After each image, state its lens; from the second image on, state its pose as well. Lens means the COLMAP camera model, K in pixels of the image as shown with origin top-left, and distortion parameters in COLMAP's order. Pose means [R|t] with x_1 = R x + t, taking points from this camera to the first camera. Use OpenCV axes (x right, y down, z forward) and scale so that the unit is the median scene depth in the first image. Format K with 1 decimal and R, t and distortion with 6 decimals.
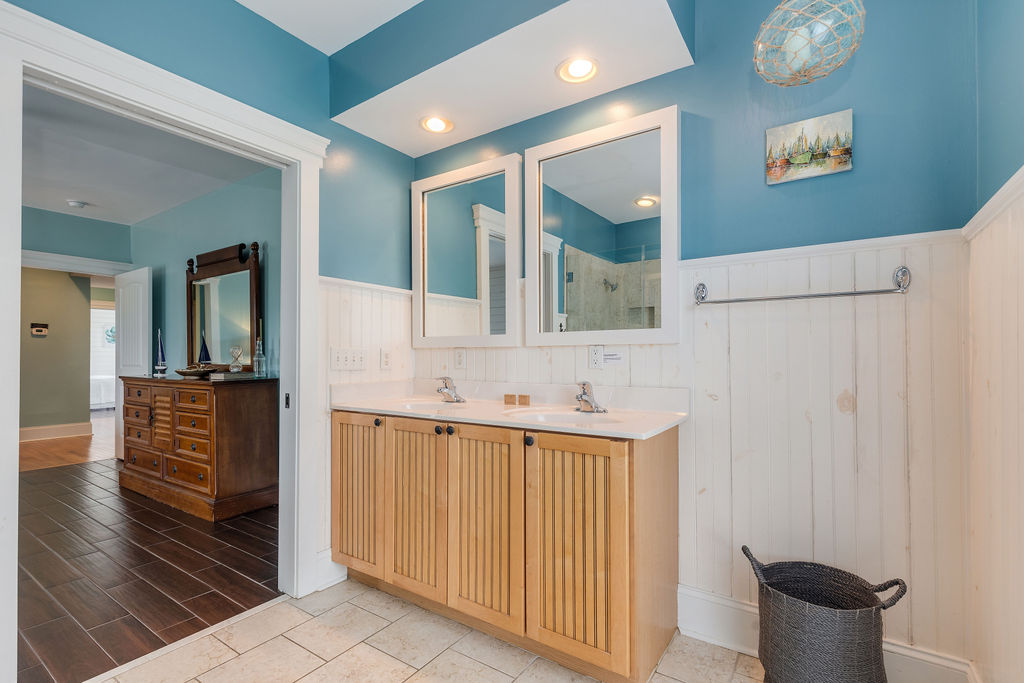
lens RADIAL K [[476.4, 0, 513.3], [0, 476.4, 348.5], [0, 0, 1]] dist [0.000296, -0.000672]
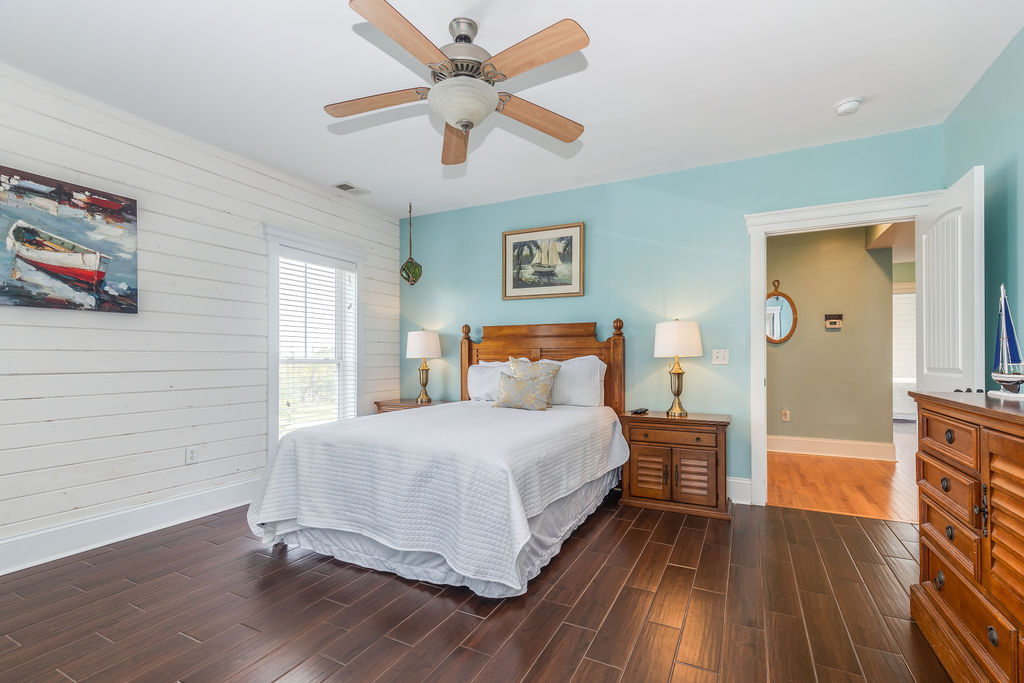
lens RADIAL K [[476.4, 0, 513.6], [0, 476.4, 350.9], [0, 0, 1]] dist [0.000296, -0.000672]
pose [[0.137535, -0.002602, -0.990493, -0.365630], [0.004022, 0.999990, -0.002068, 0.015035], [0.990489, -0.003700, 0.137544, 0.487023]]
